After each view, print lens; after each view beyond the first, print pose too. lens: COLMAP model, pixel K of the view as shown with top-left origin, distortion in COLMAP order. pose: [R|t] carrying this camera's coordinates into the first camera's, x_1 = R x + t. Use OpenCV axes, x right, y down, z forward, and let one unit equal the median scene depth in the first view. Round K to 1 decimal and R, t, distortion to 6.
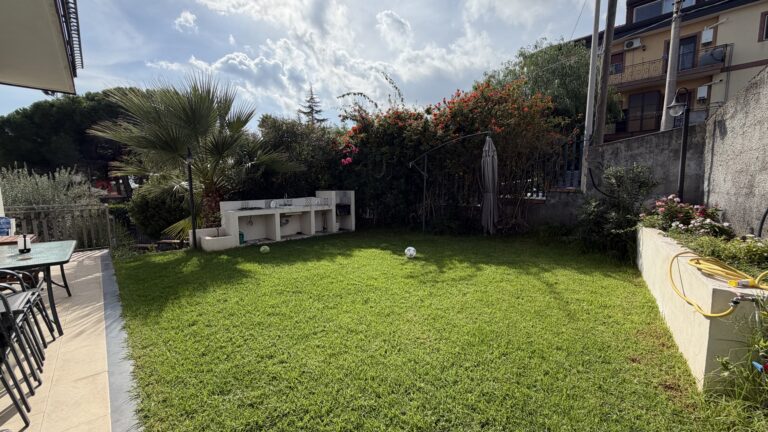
lens RADIAL K [[307.0, 0, 381.8], [0, 307.0, 217.5], [0, 0, 1]] dist [0.000301, 0.000148]
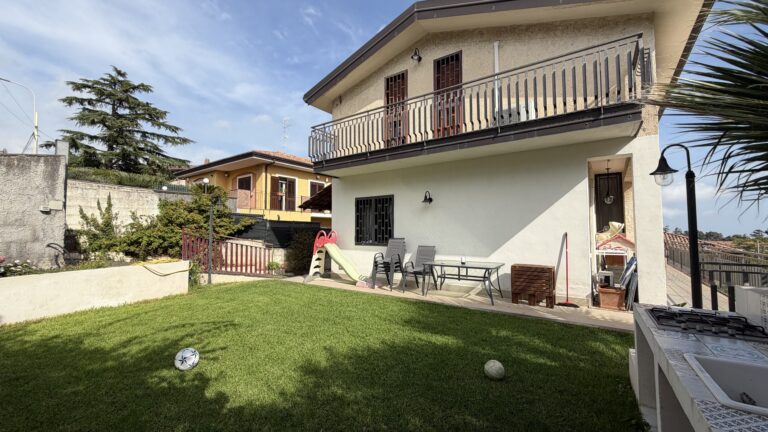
lens RADIAL K [[307.0, 0, 381.8], [0, 307.0, 217.5], [0, 0, 1]] dist [0.000301, 0.000148]
pose [[-0.980489, 0.005619, -0.196495, -0.143501], [-0.008505, 0.997443, 0.070962, -0.181738], [0.196392, 0.071249, -0.977934, 1.627639]]
